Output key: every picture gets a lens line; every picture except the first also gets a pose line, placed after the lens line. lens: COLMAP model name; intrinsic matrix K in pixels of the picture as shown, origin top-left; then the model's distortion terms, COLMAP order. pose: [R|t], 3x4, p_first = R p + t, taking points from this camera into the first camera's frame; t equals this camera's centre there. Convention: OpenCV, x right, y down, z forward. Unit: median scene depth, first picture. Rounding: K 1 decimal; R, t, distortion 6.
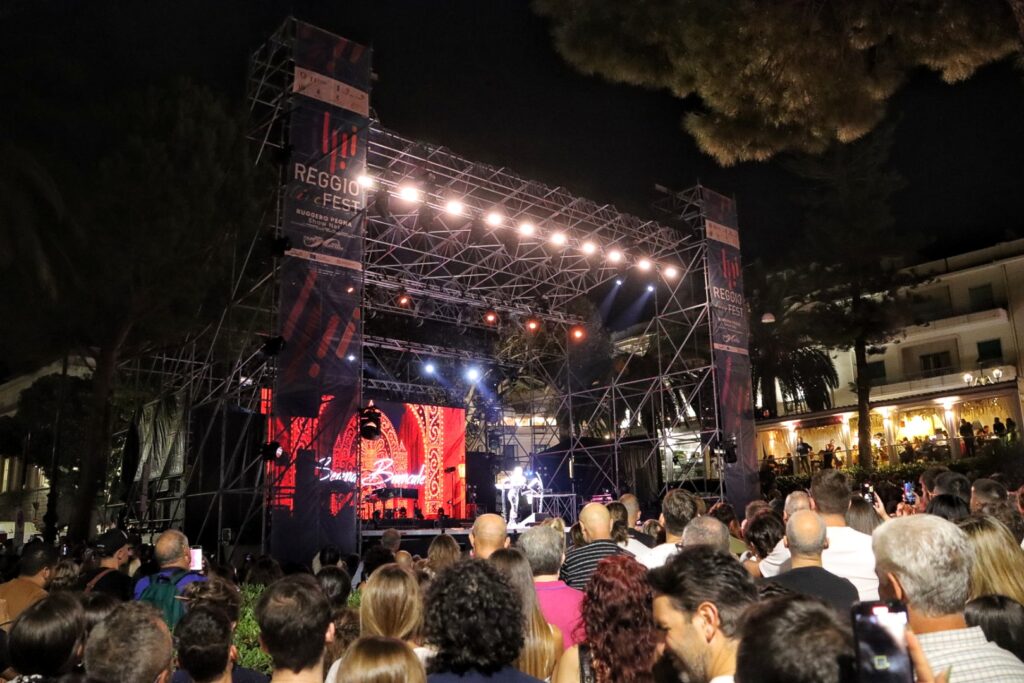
lens RADIAL K [[870.6, 0, 512.0], [0, 870.6, 341.5], [0, 0, 1]] dist [-0.156708, 0.140431]
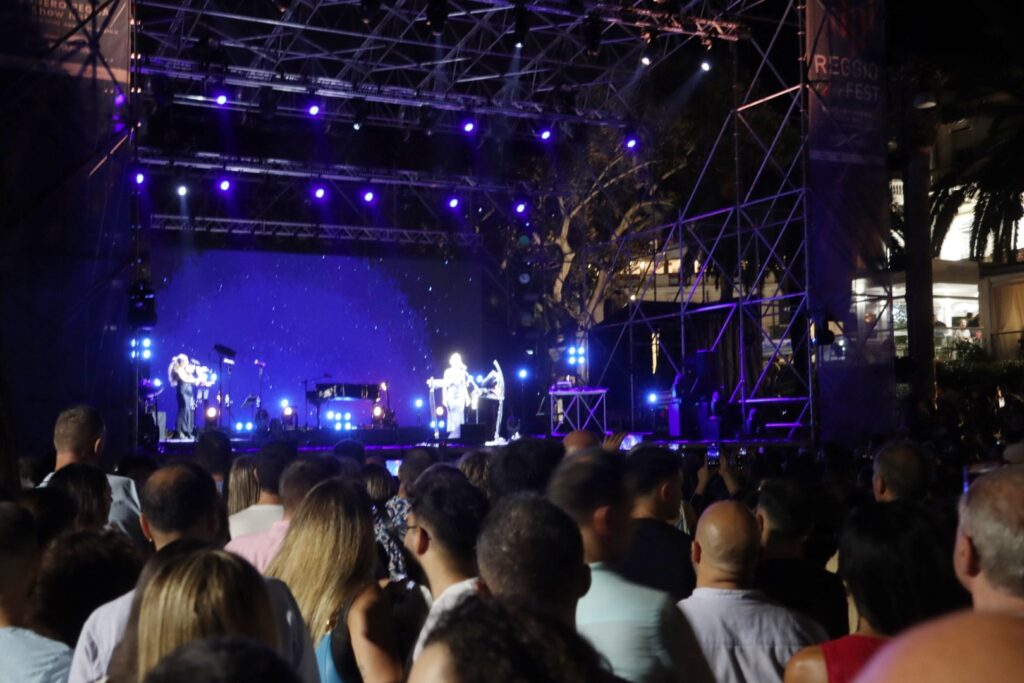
lens RADIAL K [[1332.2, 0, 512.0], [0, 1332.2, 341.5], [0, 0, 1]] dist [0.021394, 0.484930]
pose [[0.966348, -0.009366, -0.257068, 0.265202], [0.048879, 0.987816, 0.147752, -0.014308], [0.252552, -0.155345, 0.955032, 0.017880]]
